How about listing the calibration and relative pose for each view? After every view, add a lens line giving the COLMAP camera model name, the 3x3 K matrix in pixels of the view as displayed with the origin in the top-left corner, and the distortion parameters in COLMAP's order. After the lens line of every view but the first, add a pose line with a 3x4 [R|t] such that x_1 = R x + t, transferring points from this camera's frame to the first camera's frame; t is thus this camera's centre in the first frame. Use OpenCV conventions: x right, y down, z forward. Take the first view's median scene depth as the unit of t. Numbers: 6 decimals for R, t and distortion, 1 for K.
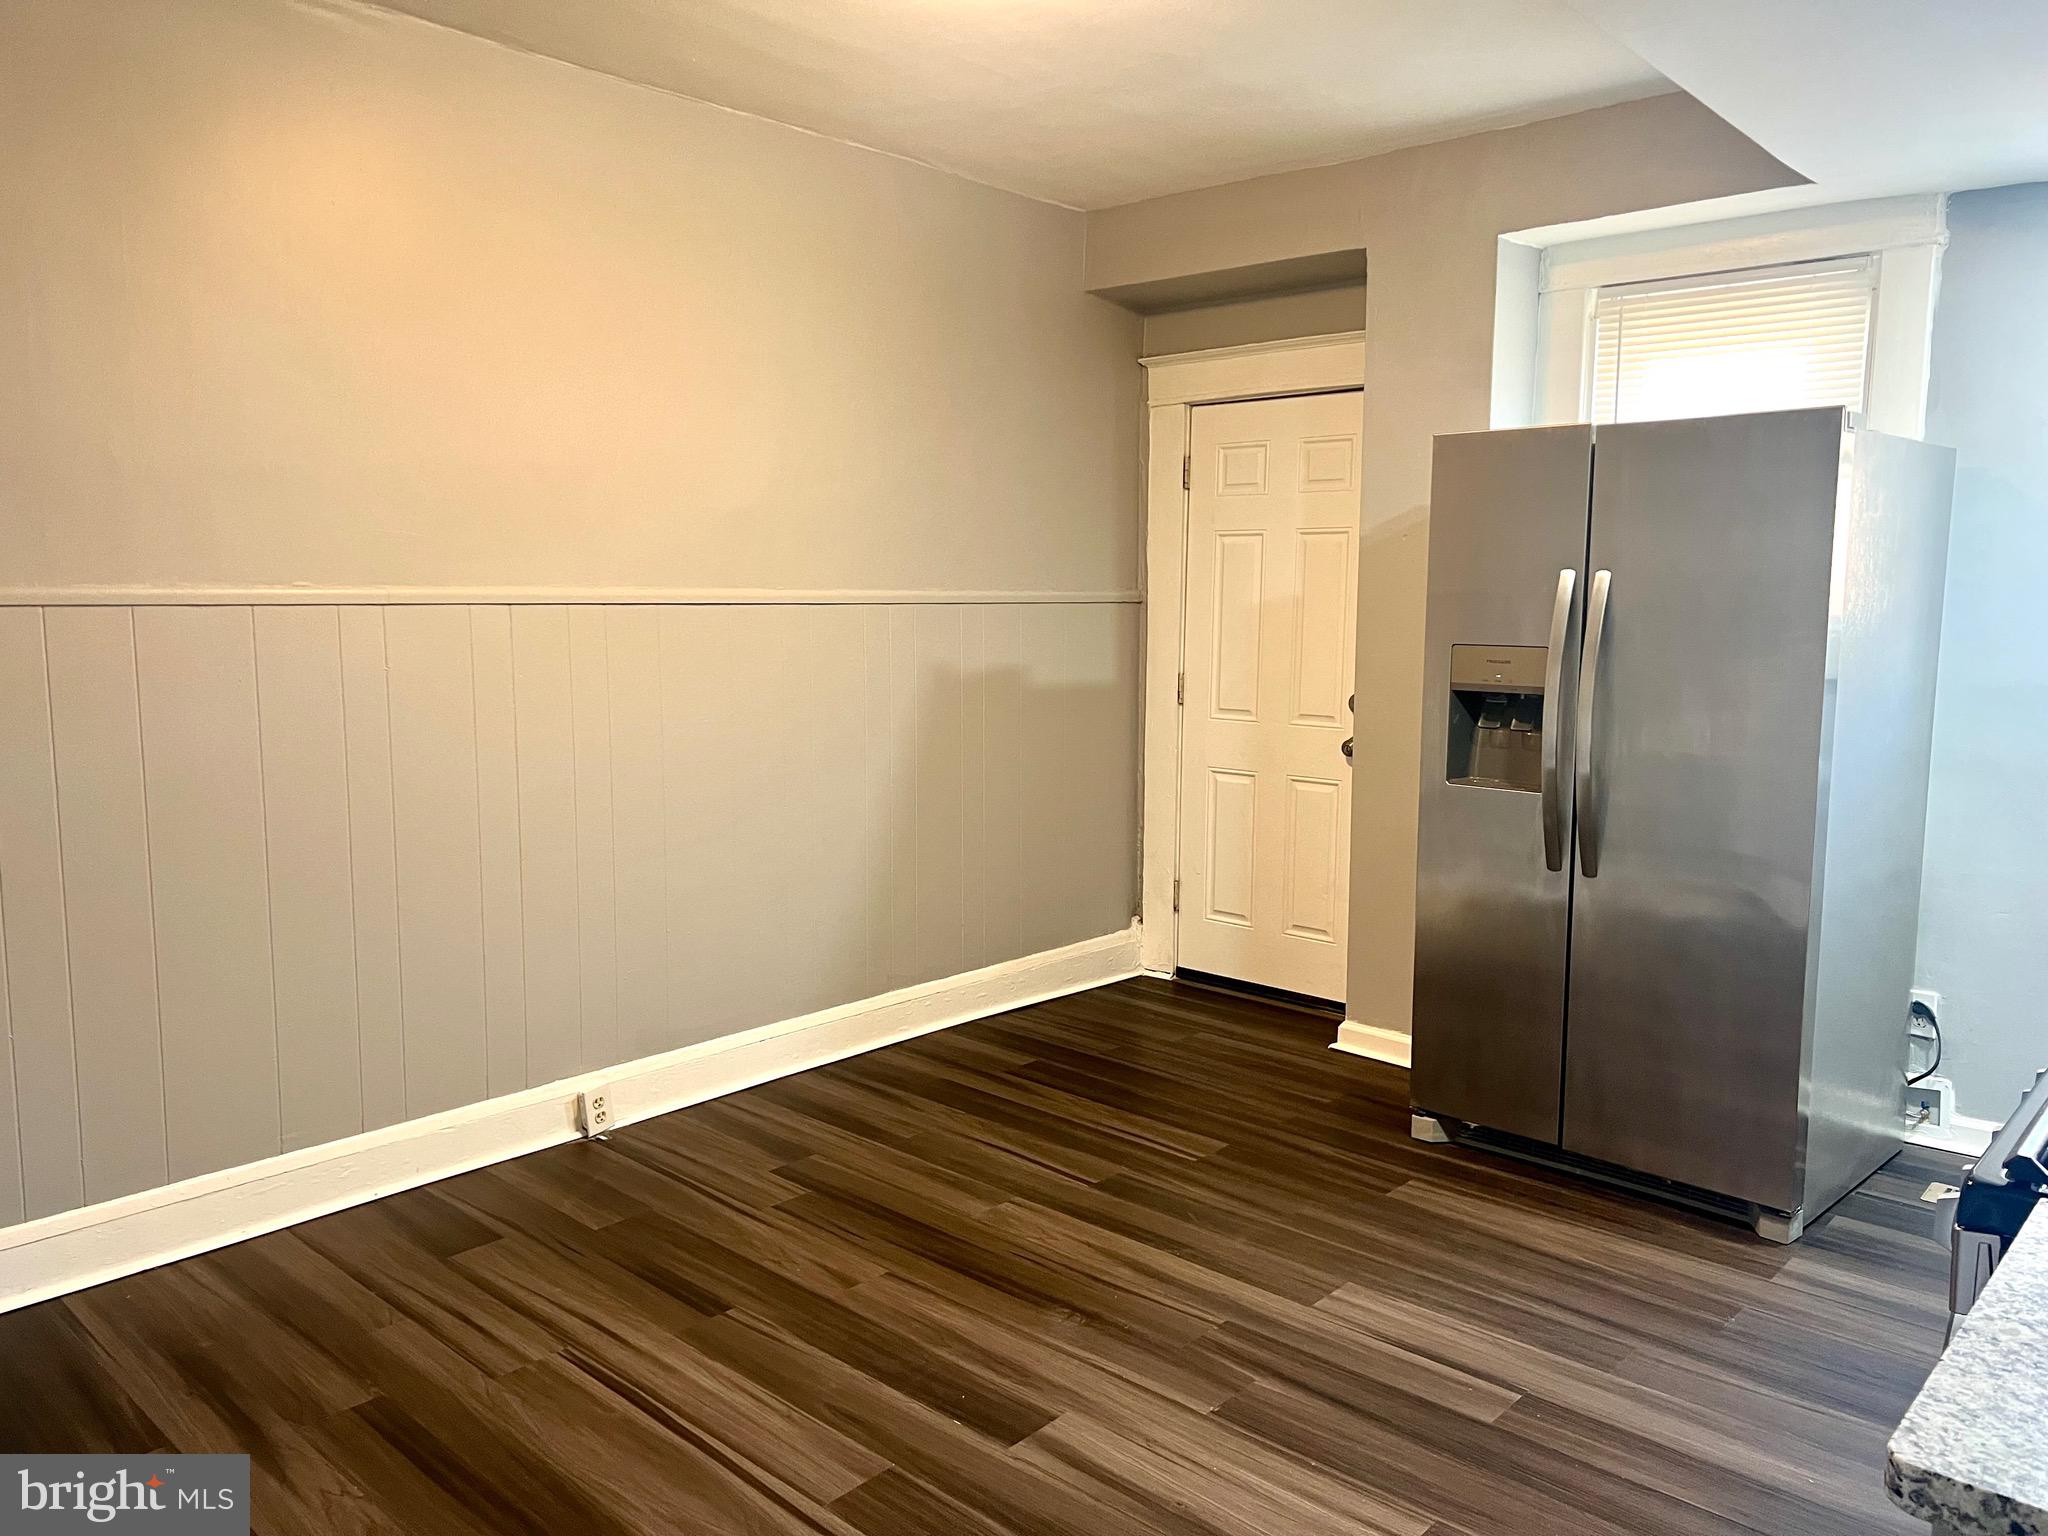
lens RADIAL K [[1535.4, 0, 1020.3], [0, 1535.4, 759.4], [0, 0, 1]] dist [0.031648, -0.048141]
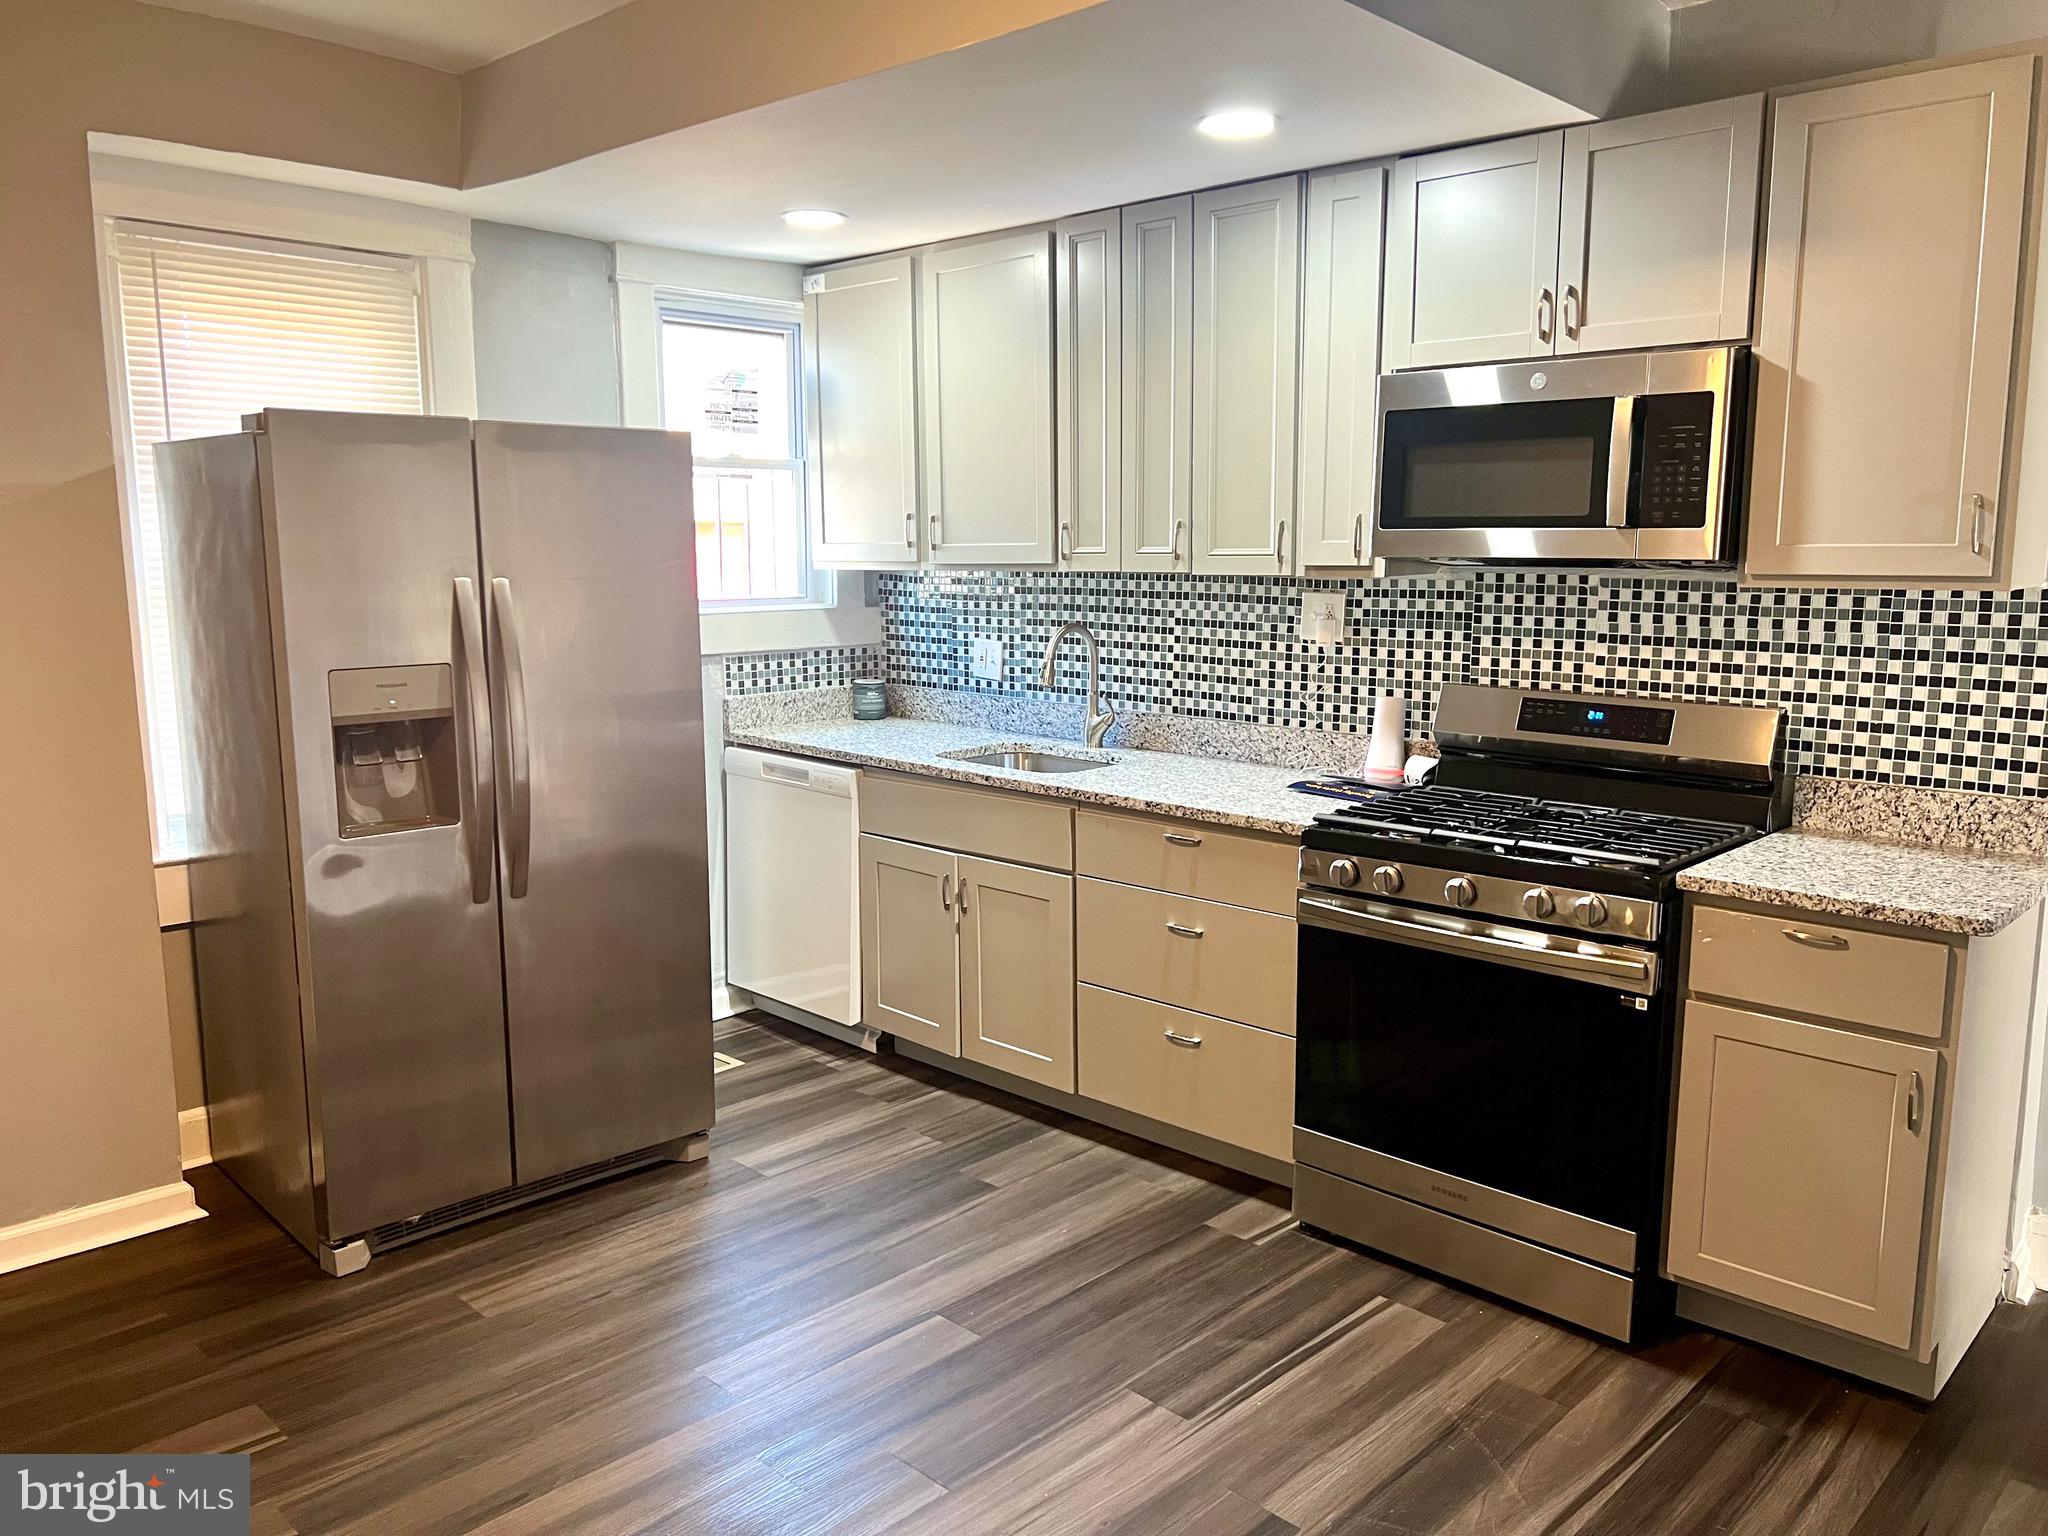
lens RADIAL K [[1535.4, 0, 1021.3], [0, 1535.4, 778.6], [0, 0, 1]] dist [0.031648, -0.048141]
pose [[0.029461, -0.165895, 0.985703, -0.541327], [0.118219, 0.979788, 0.161366, -0.111841], [-0.992550, 0.111775, 0.048477, 0.623643]]
